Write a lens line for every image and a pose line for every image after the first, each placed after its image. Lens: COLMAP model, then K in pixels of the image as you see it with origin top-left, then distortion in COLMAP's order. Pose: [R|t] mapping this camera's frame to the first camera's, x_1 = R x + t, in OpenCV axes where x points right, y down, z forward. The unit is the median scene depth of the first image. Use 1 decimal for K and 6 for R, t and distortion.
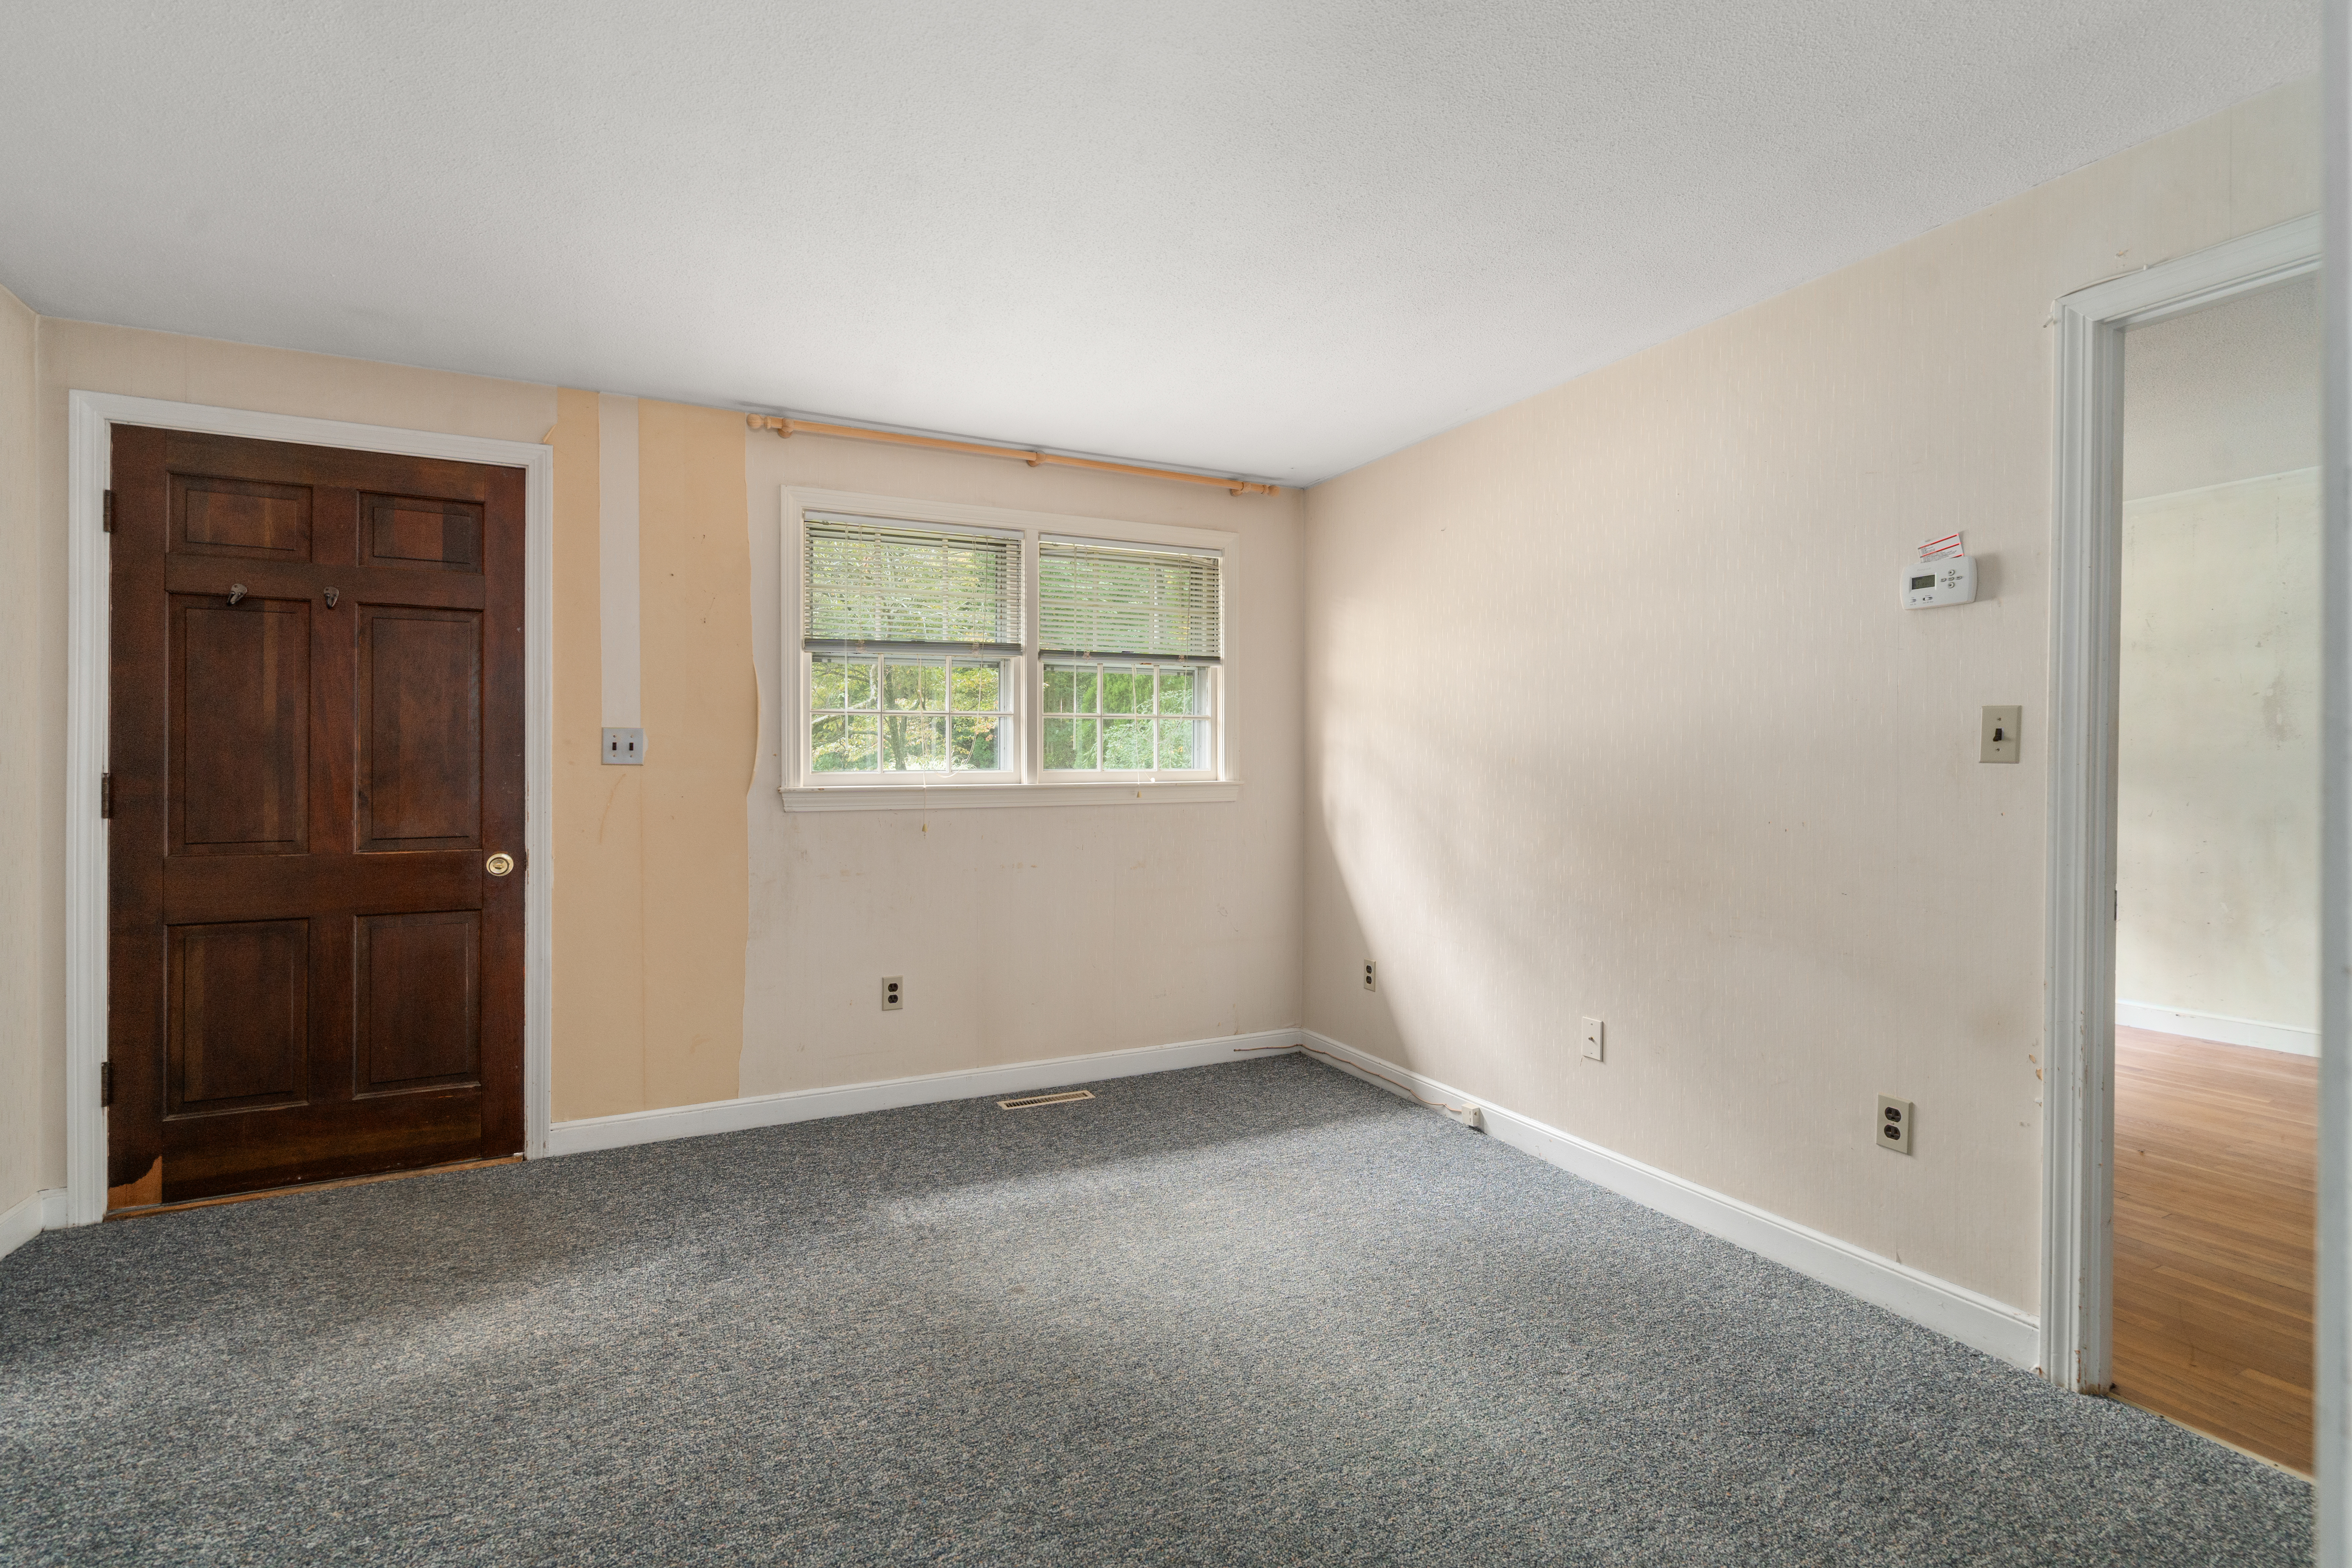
lens RADIAL K [[1072.4, 0, 1177.4], [0, 1072.4, 777.3], [0, 0, 1]] dist [-0.011311, 0.001011]
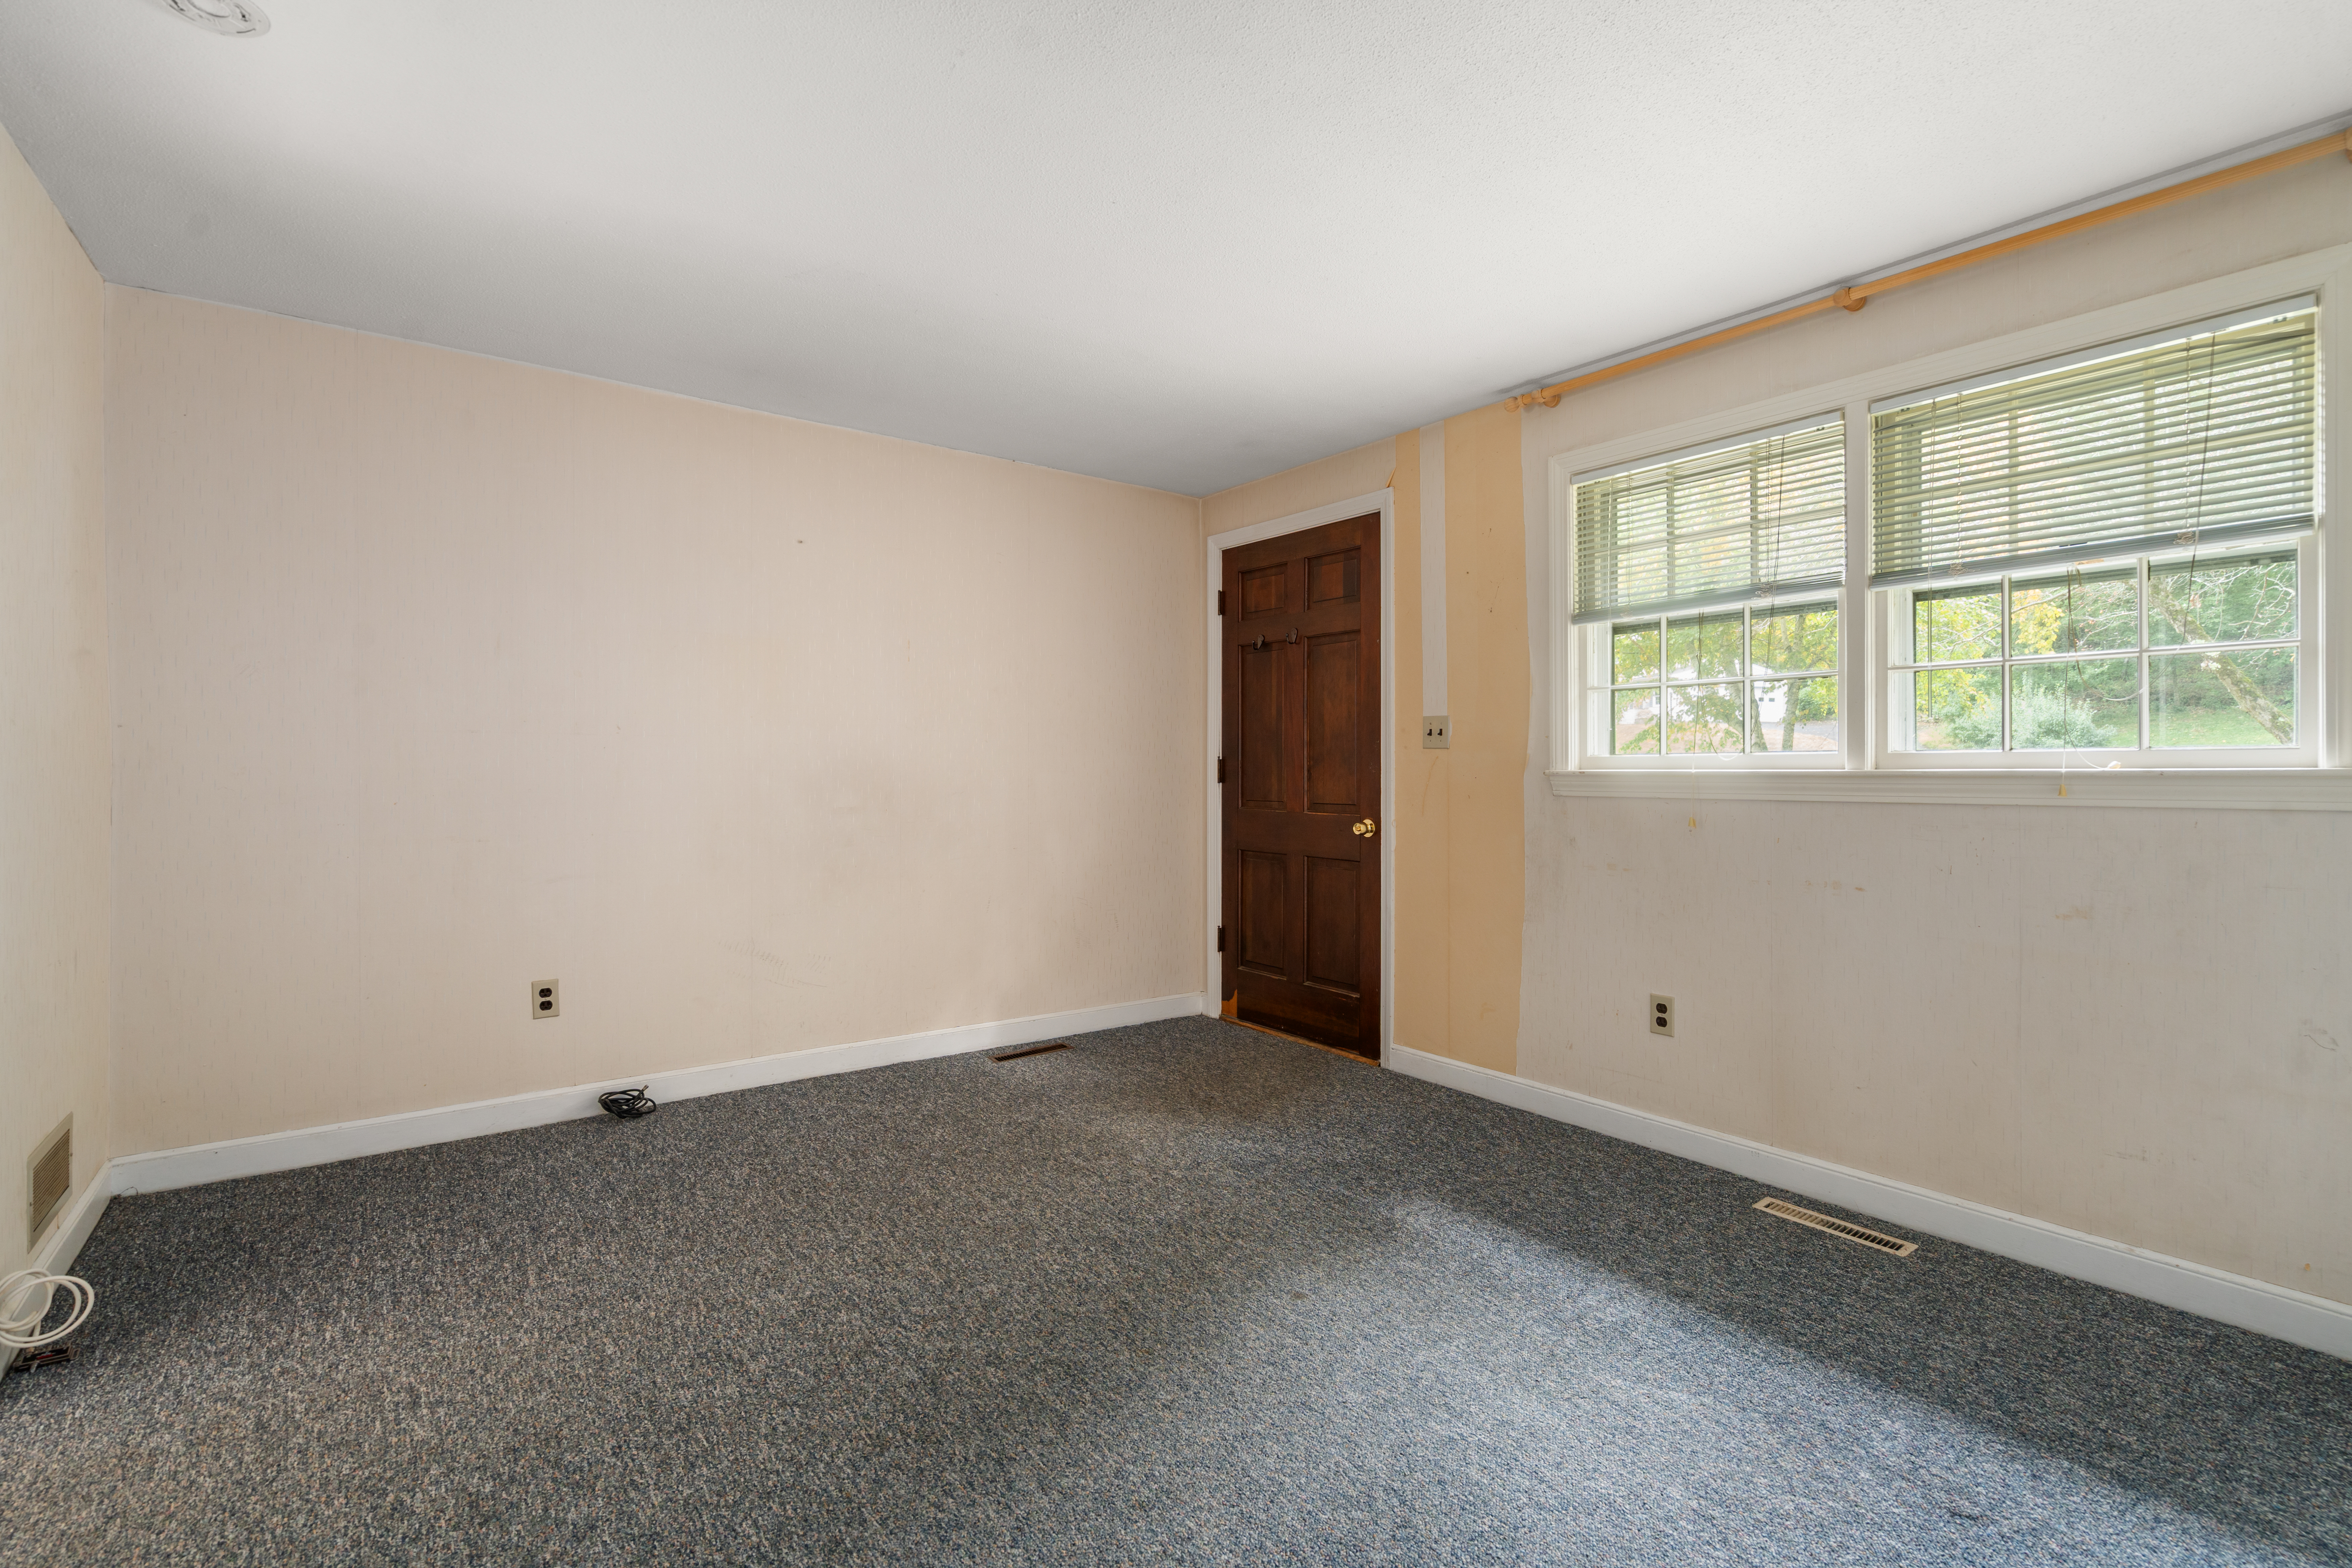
lens RADIAL K [[1072.4, 0, 1177.4], [0, 1072.4, 777.3], [0, 0, 1]] dist [-0.011311, 0.001011]
pose [[0.160836, 0.014722, -0.986871, 0.587531], [-0.005079, 0.999888, 0.014088, 0.004334], [0.986968, 0.002746, 0.160893, 0.567511]]
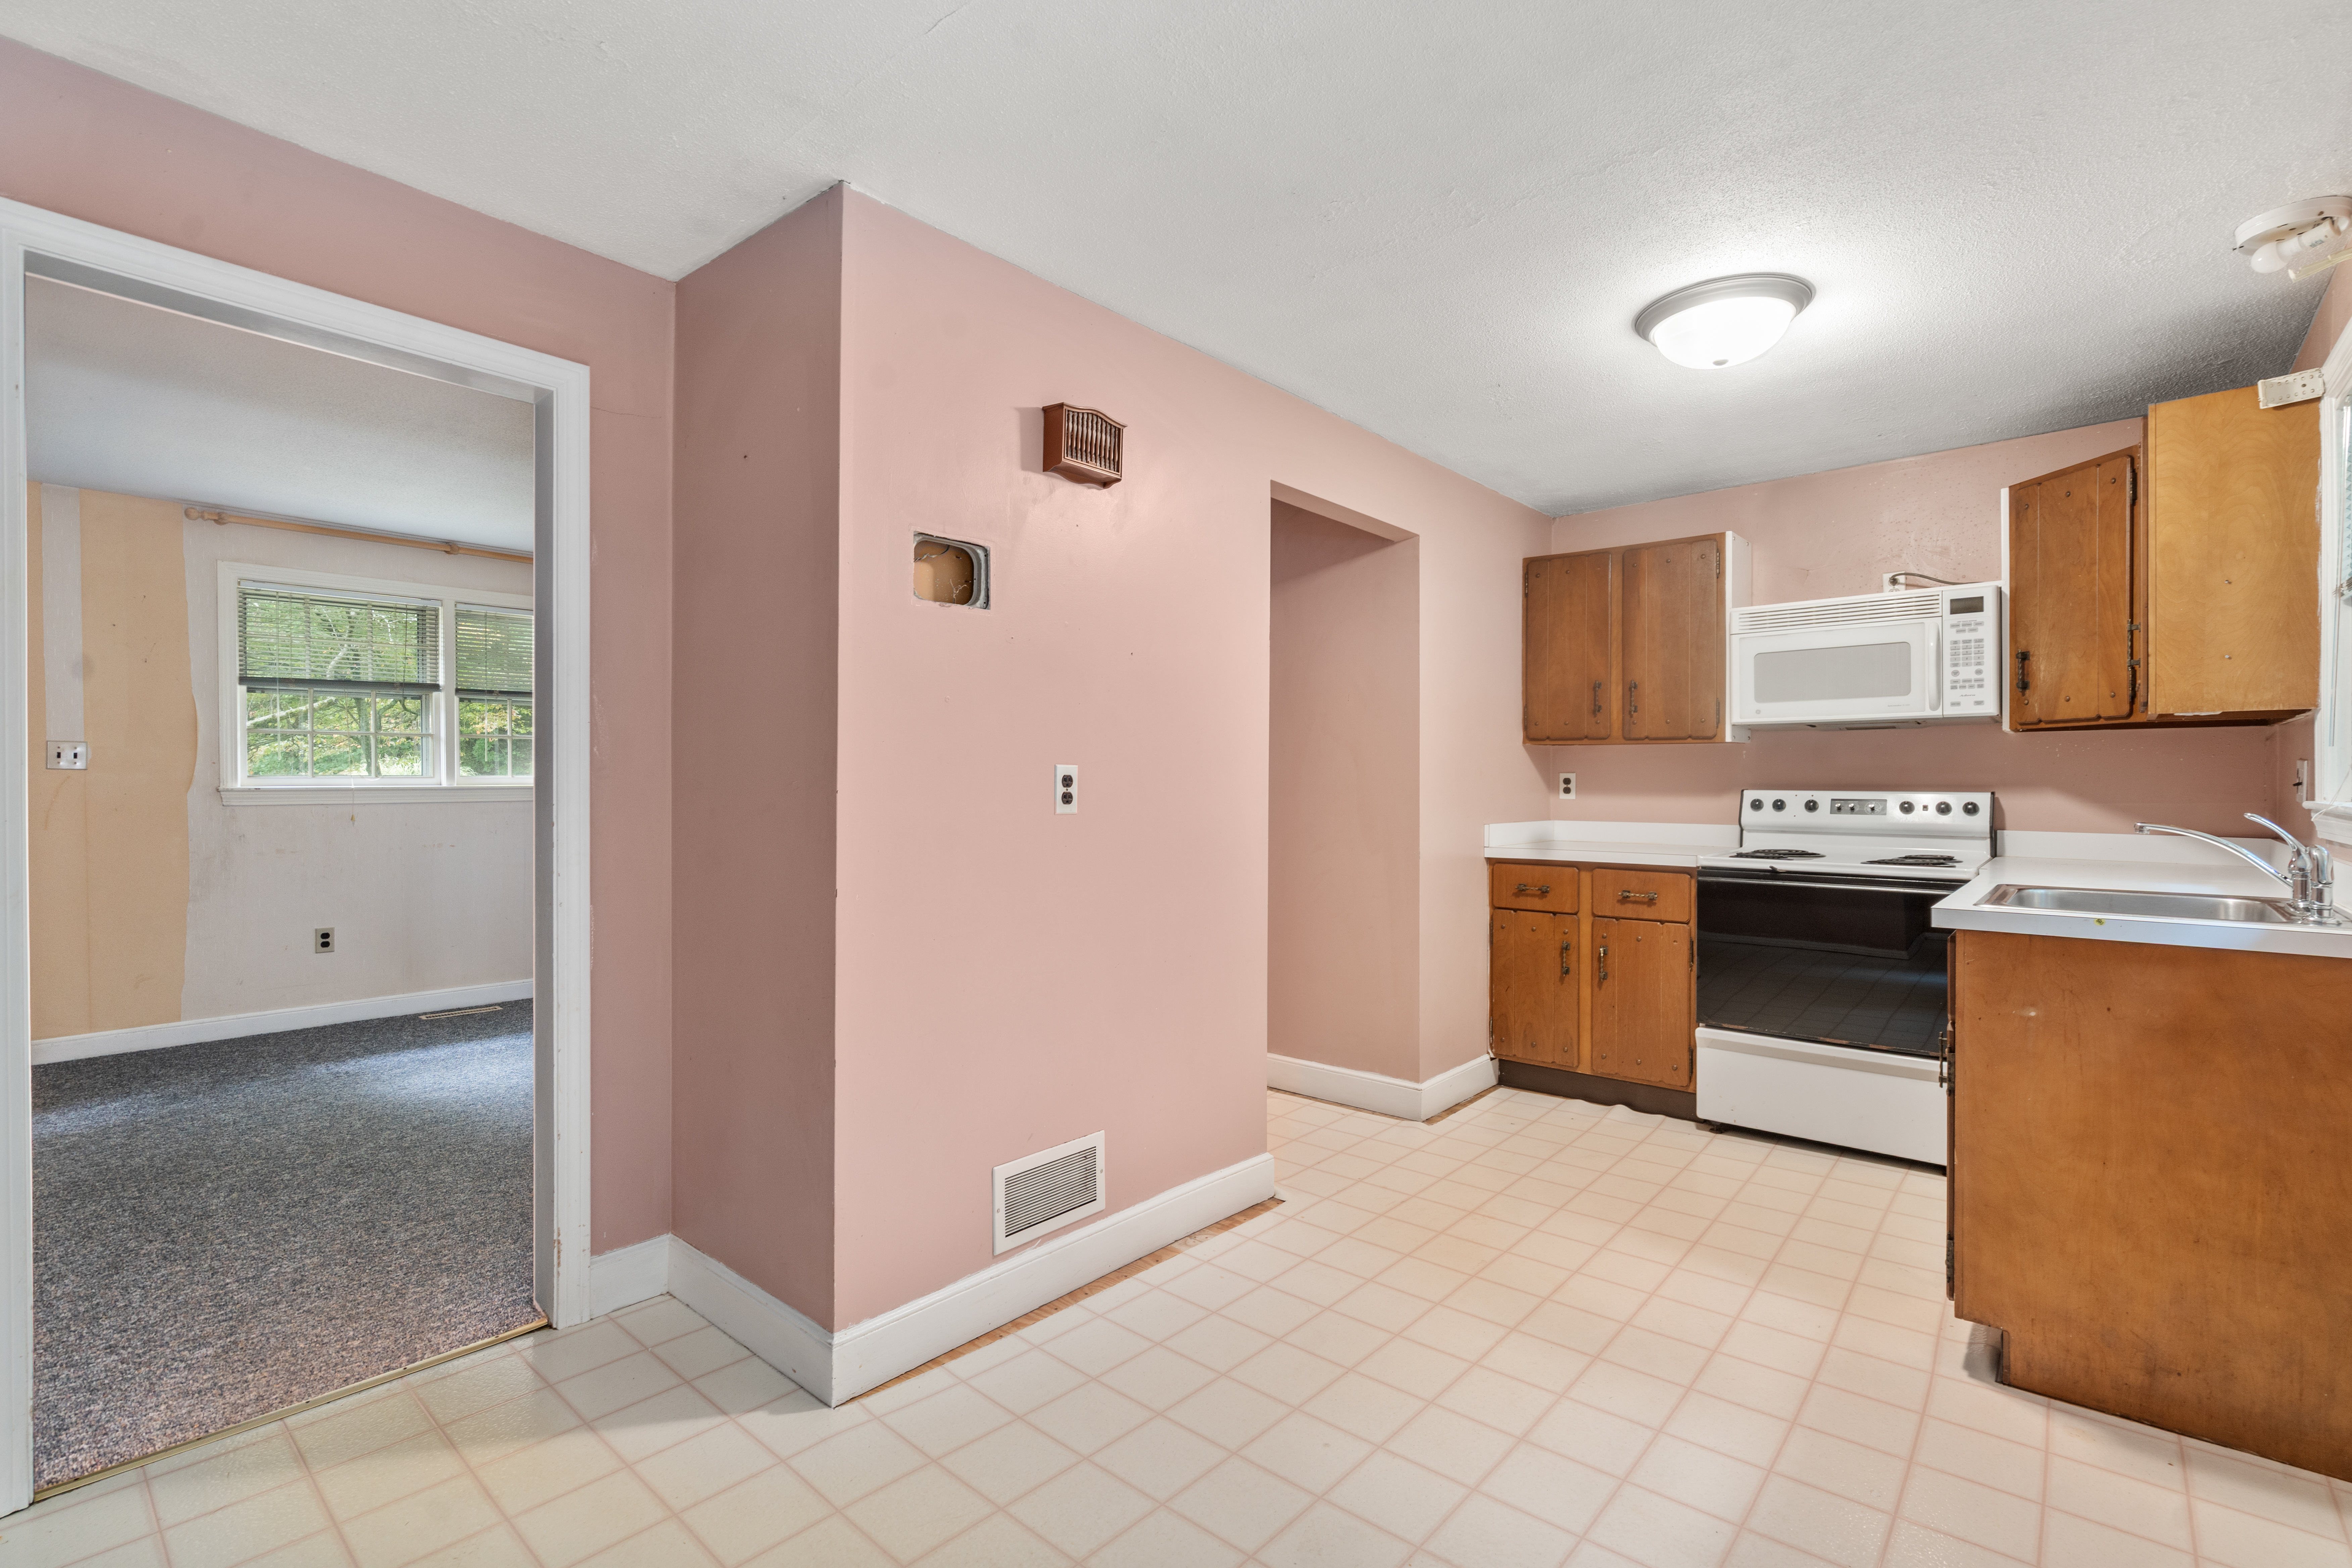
lens RADIAL K [[1069.2, 0, 1180.7], [0, 1069.2, 809.7], [0, 0, 1]] dist [0.001089, 0.000330]
pose [[0.927792, -0.001210, 0.373096, 0.271624], [-0.007869, 0.999709, 0.022811, -0.002603], [-0.373015, -0.024100, 0.927512, -0.761141]]
